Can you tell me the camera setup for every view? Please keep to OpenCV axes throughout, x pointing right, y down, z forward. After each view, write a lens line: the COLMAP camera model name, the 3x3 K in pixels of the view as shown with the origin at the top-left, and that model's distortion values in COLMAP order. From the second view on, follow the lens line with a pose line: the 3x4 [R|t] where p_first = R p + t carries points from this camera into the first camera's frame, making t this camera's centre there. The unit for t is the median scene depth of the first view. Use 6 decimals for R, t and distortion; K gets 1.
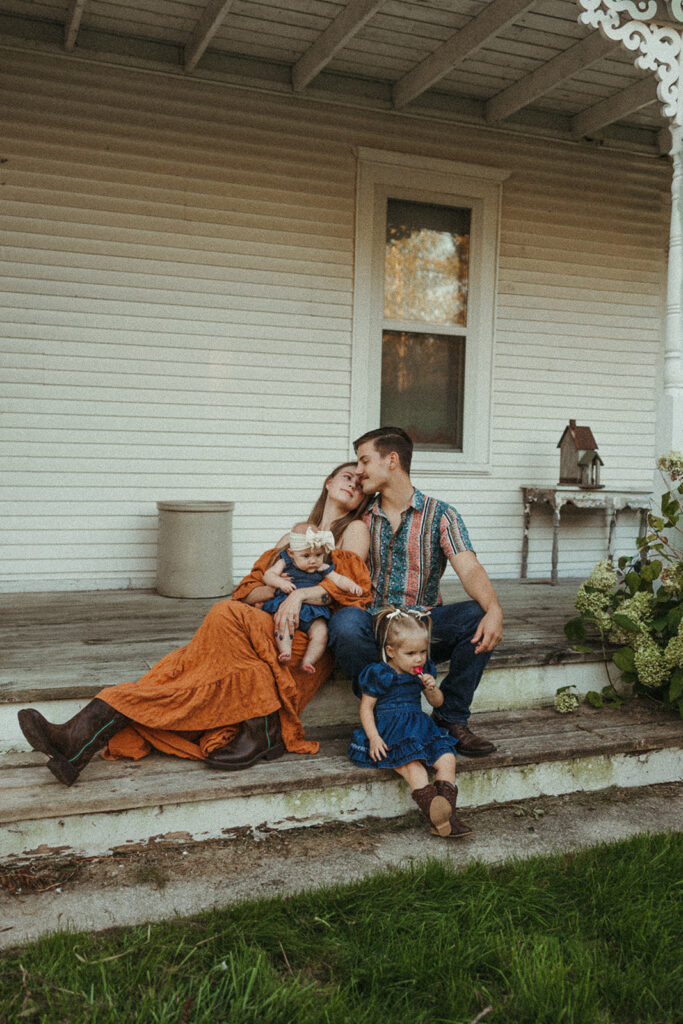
lens RADIAL K [[890.3, 0, 367.1], [0, 890.3, 522.6], [0, 0, 1]] dist [0.006073, 0.011931]
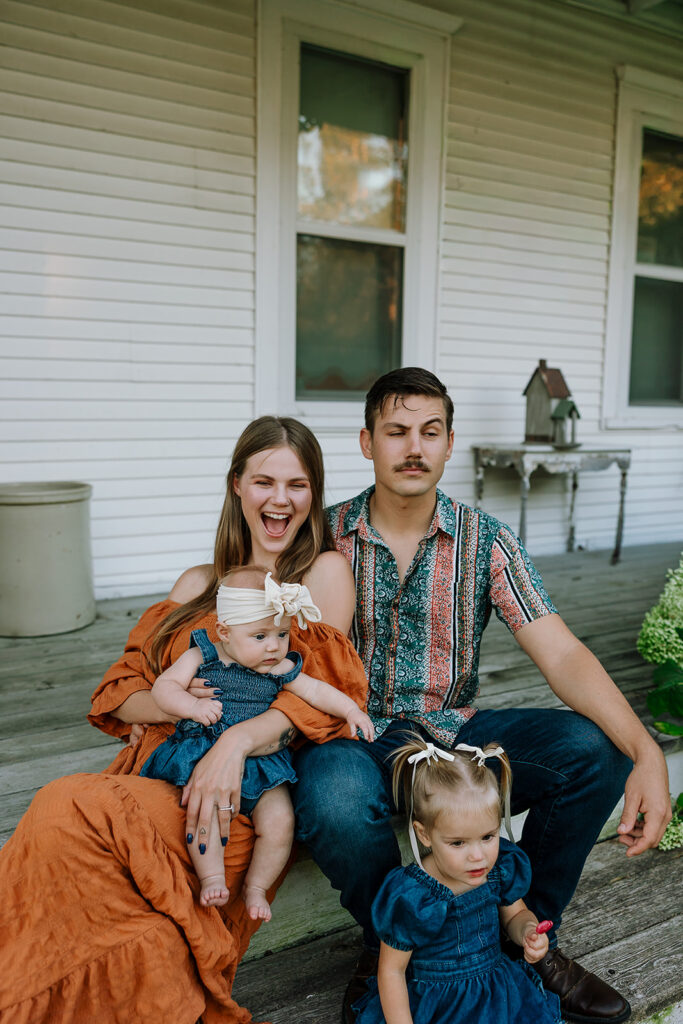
lens RADIAL K [[890.3, 0, 367.1], [0, 890.3, 522.6], [0, 0, 1]] dist [0.006073, 0.011931]
pose [[0.989560, -0.026594, 0.141648, -0.037477], [0.017060, 0.997532, 0.068106, -0.033761], [-0.143109, -0.064979, 0.987571, 0.287524]]
